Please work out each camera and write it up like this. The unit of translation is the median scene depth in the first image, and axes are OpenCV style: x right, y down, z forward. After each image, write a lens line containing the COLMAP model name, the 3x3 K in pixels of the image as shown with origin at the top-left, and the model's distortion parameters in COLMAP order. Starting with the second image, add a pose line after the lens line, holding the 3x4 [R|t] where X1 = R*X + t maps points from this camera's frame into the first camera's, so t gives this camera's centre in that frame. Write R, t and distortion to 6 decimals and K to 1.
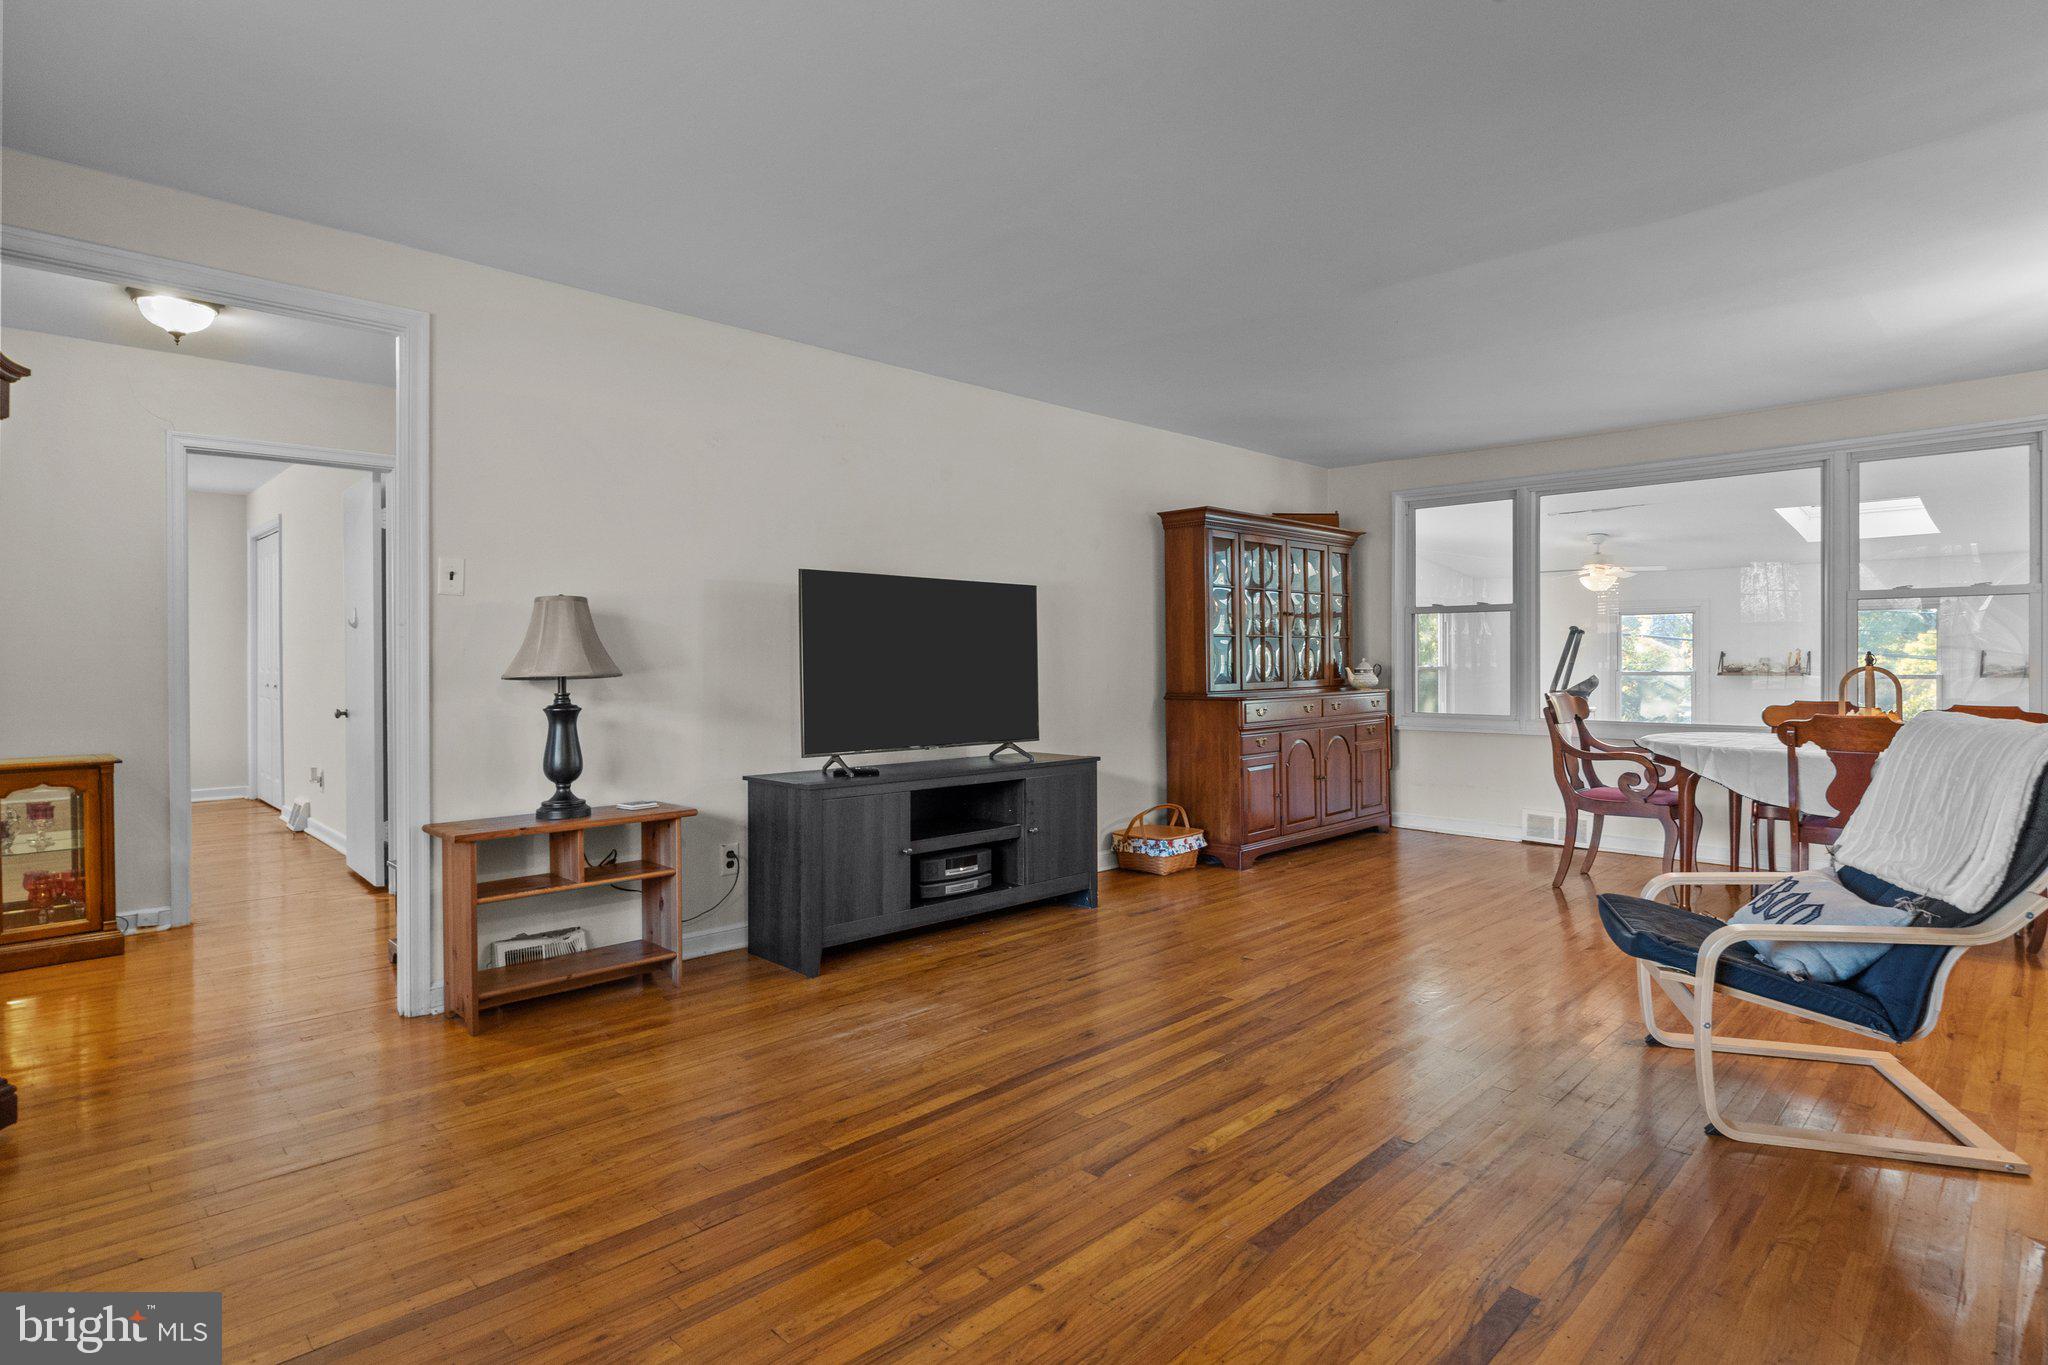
lens RADIAL K [[1056.6, 0, 1025.1], [0, 1056.6, 671.0], [0, 0, 1]] dist [-0.015046, 0.000000]
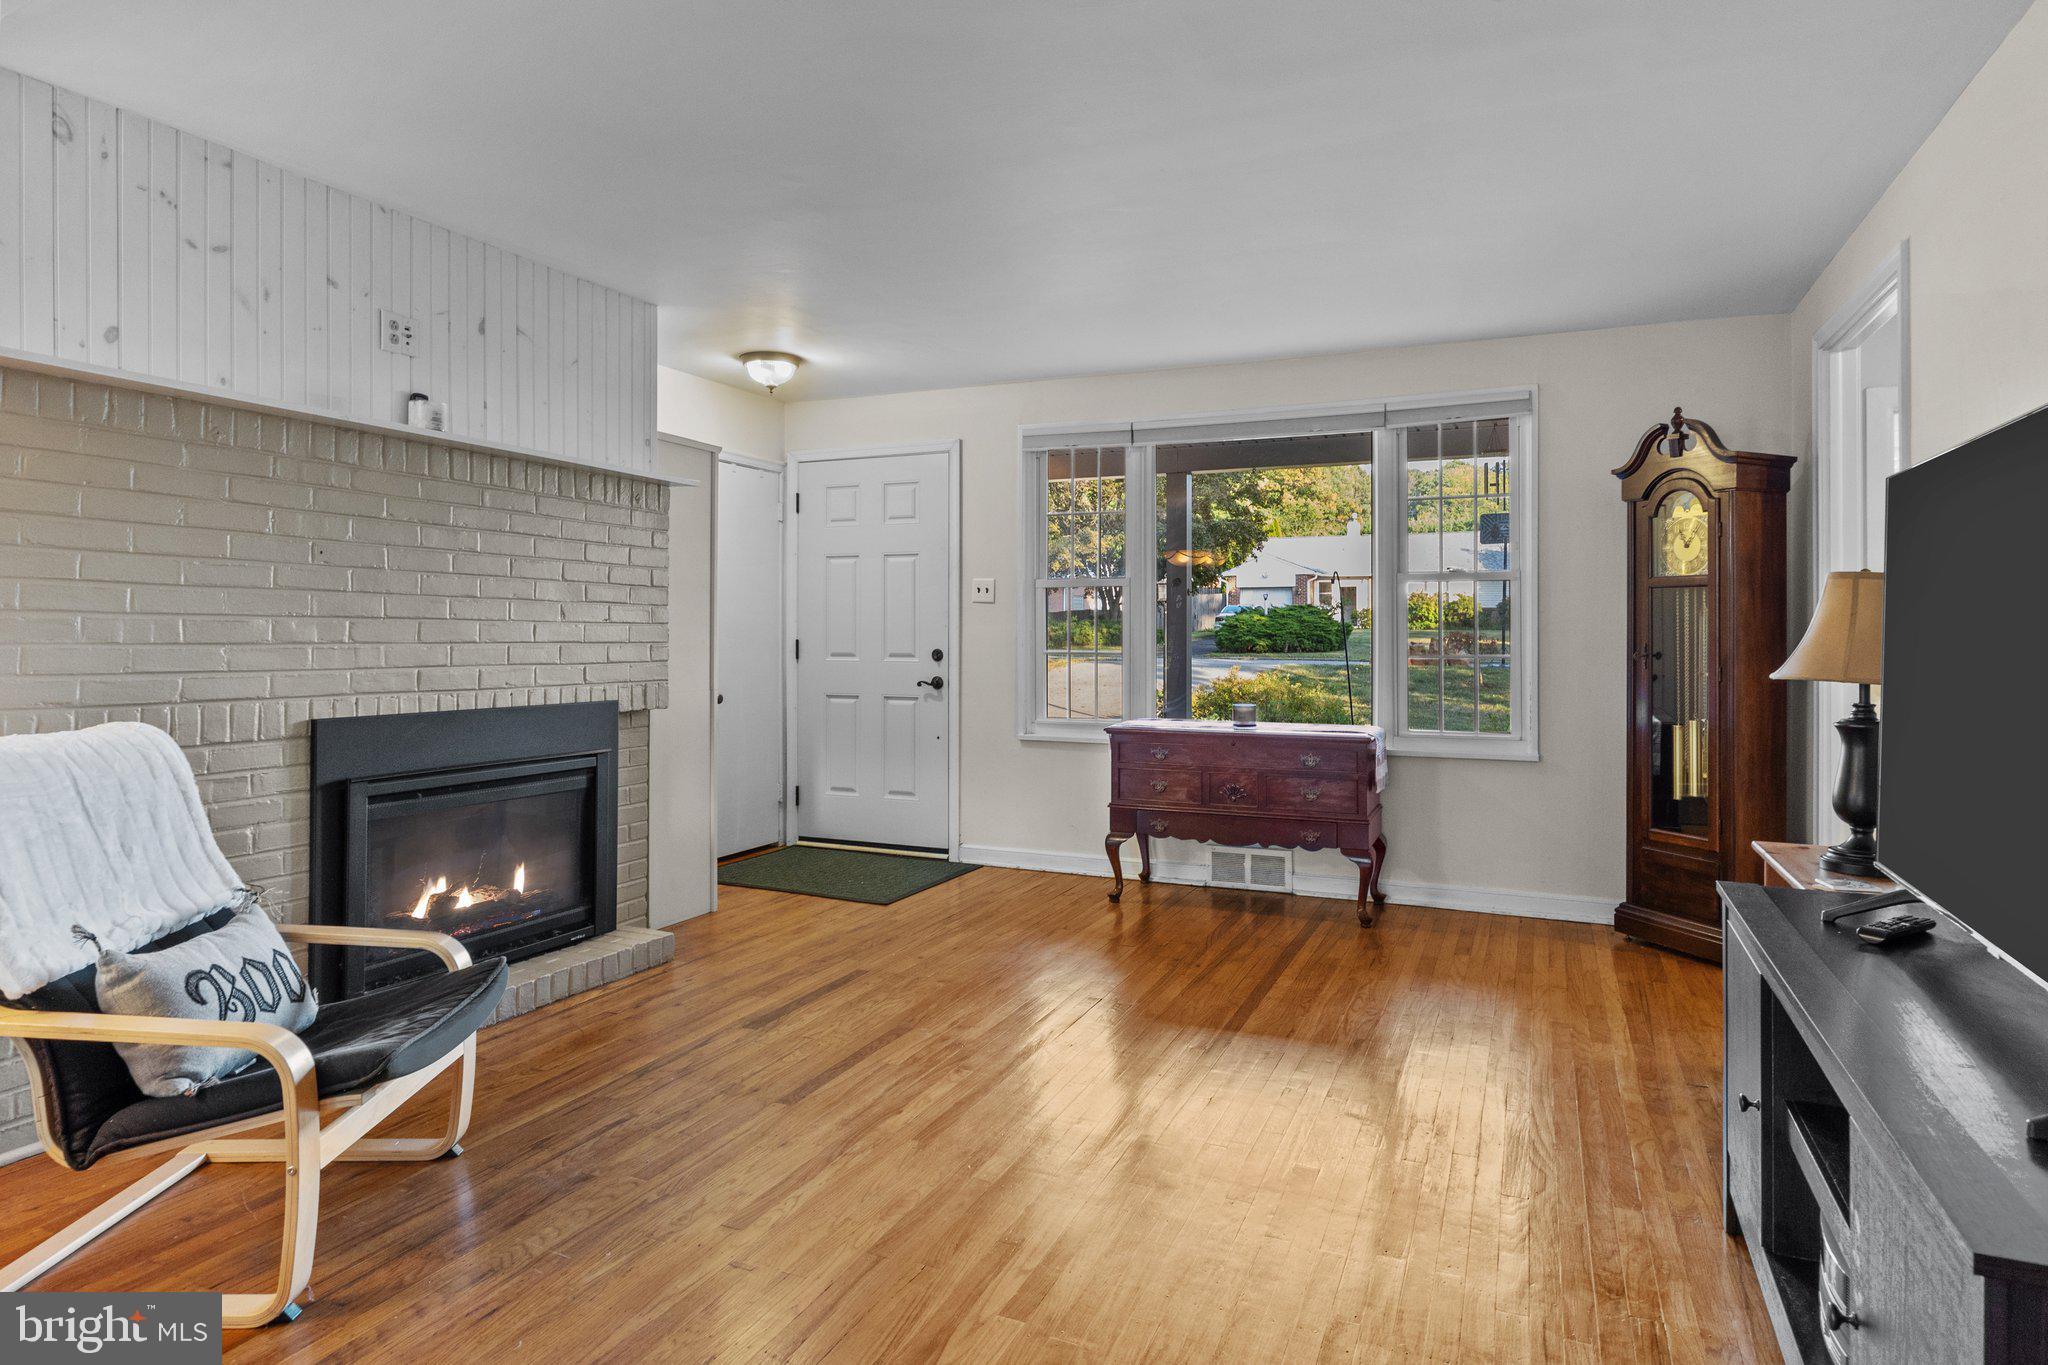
lens RADIAL K [[1172.3, 0, 1019.2], [0, 1172.3, 632.1], [0, 0, 1]] dist [-0.000910, -0.000079]
pose [[-0.933549, -0.001612, -0.358446, 0.549523], [-0.004956, 0.999952, 0.008409, -0.045180], [0.358415, 0.009627, -0.933513, 2.136667]]
